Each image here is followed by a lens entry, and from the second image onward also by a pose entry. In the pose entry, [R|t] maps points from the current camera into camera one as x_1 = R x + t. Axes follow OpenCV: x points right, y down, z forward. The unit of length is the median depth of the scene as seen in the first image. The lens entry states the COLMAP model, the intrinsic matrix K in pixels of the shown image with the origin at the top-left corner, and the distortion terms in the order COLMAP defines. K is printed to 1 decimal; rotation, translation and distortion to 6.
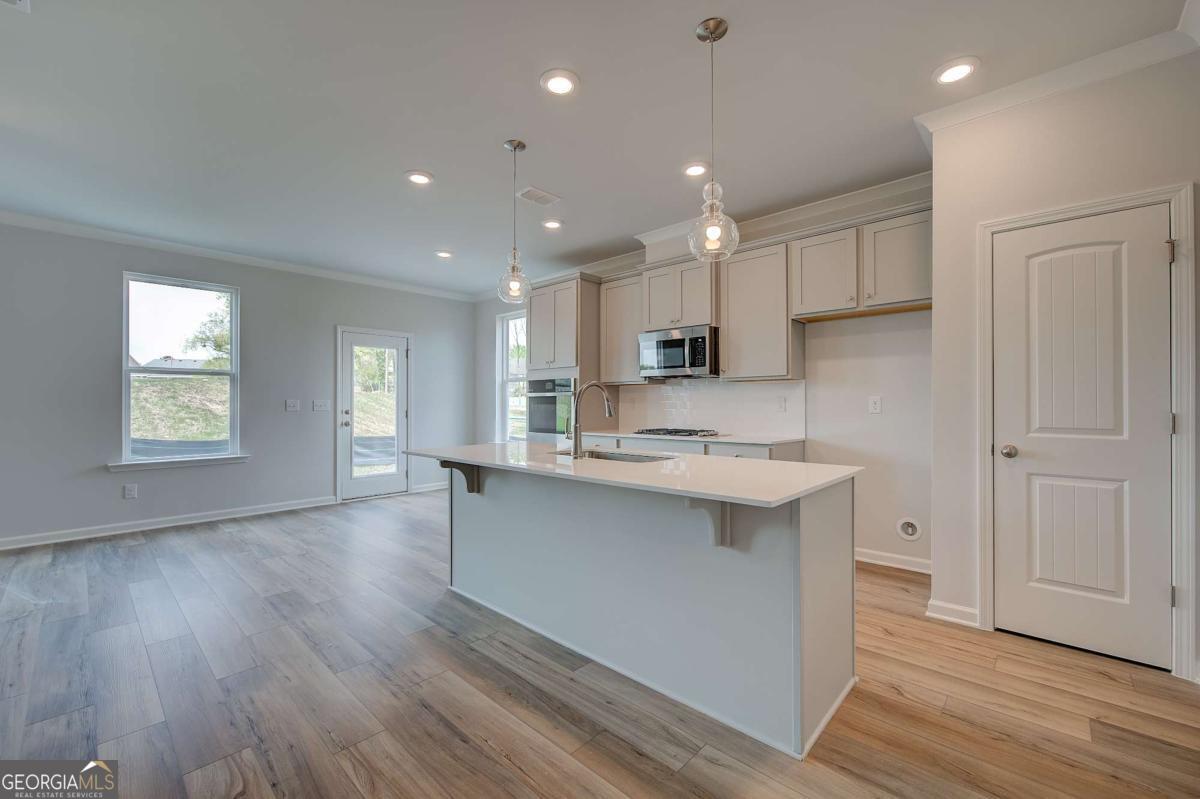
lens RADIAL K [[488.9, 0, 604.3], [0, 488.9, 395.8], [0, 0, 1]] dist [0.002840, 0.000580]
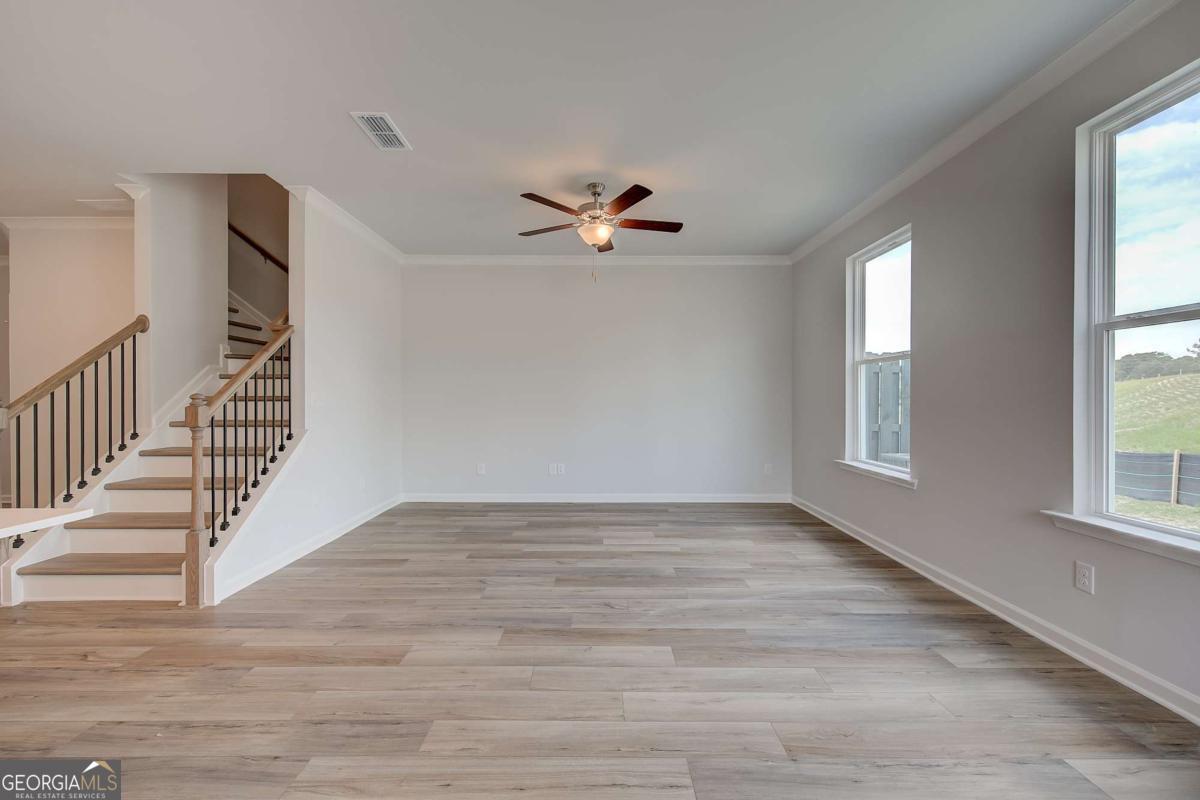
lens RADIAL K [[485.2, 0, 597.4], [0, 485.2, 410.6], [0, 0, 1]] dist [0.001261, 0.000114]
pose [[-0.736540, 0.017867, -0.676158, -0.353251], [0.012491, 0.999840, 0.012813, 0.022352], [0.676279, 0.000992, -0.736645, 1.231673]]
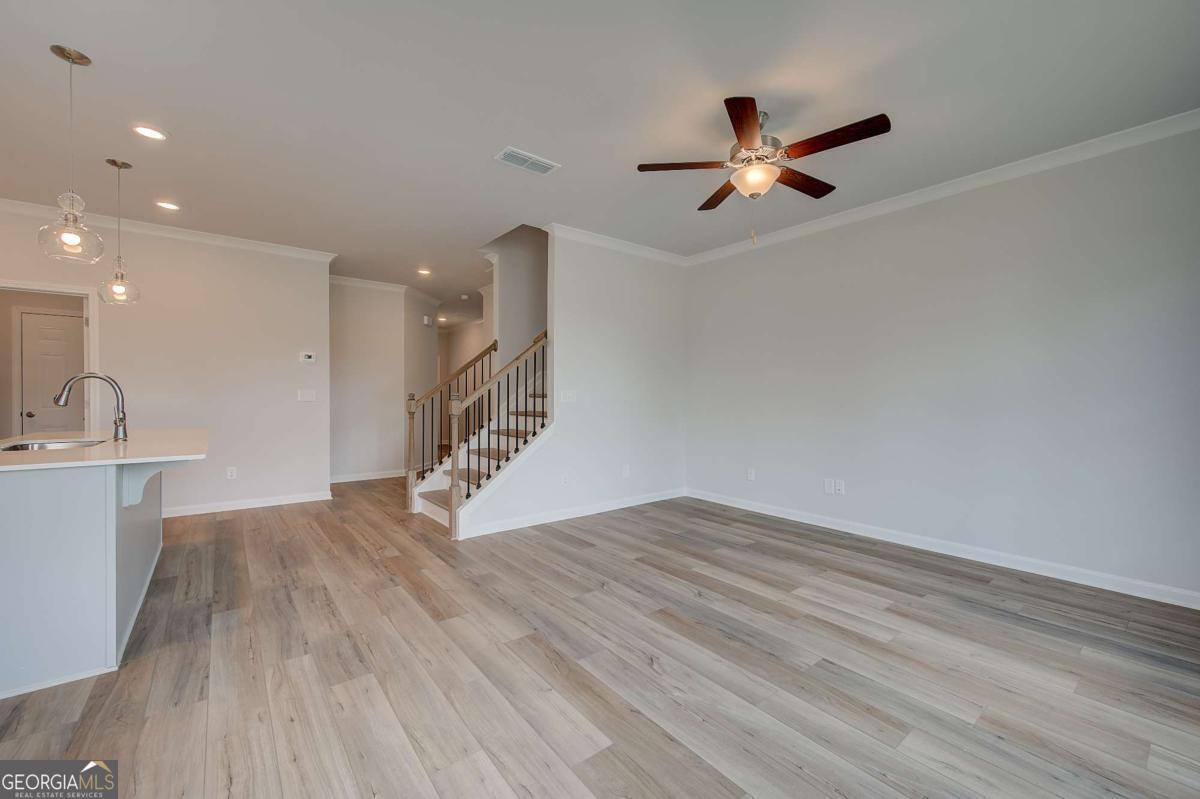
lens RADIAL K [[485.2, 0, 605.5], [0, 485.2, 398.3], [0, 0, 1]] dist [0.001261, 0.000114]
pose [[-0.988035, -0.001561, 0.154224, -0.884837], [-0.002837, 0.999964, -0.008057, 0.022352], [-0.154205, -0.008398, -0.988003, 1.278442]]
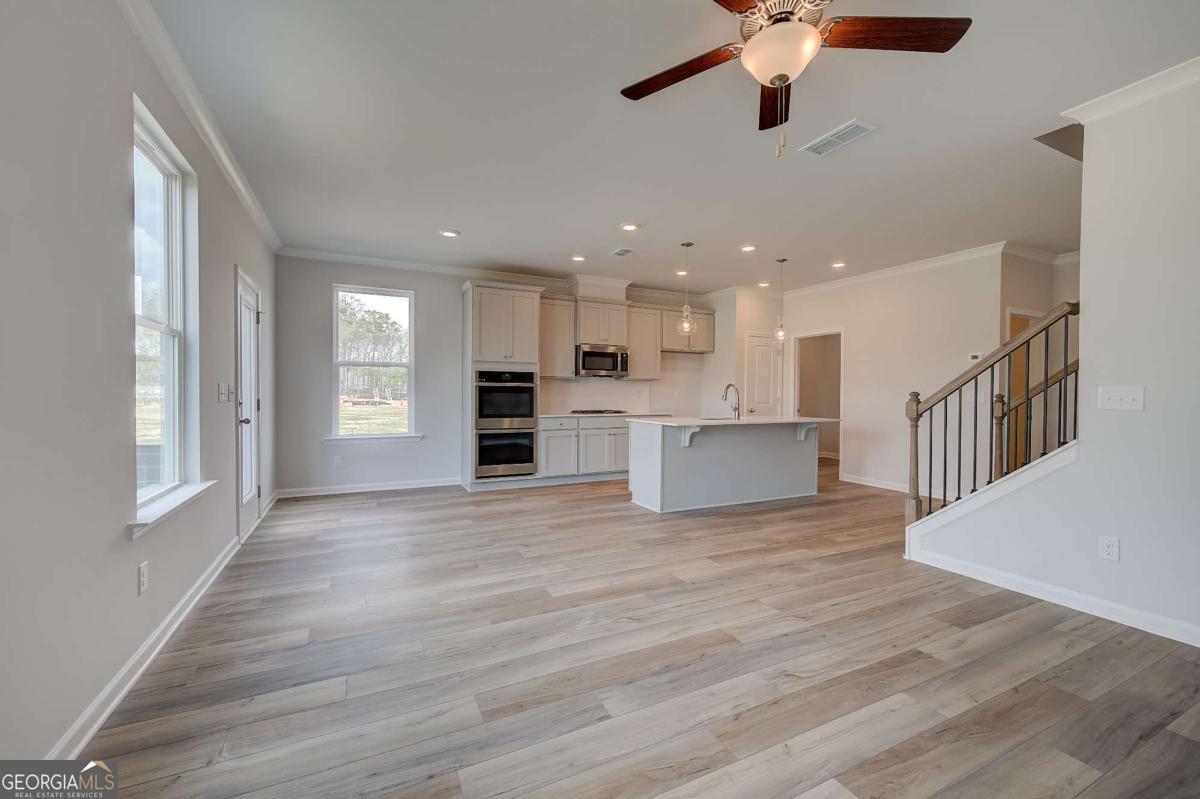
lens RADIAL K [[485.2, 0, 603.6], [0, 485.2, 396.6], [0, 0, 1]] dist [0.001261, 0.000114]
pose [[0.355940, -0.002570, 0.934505, -1.488462], [-0.022123, 0.999693, 0.011176, 0.010302], [-0.934247, -0.024652, 0.355774, 0.520930]]
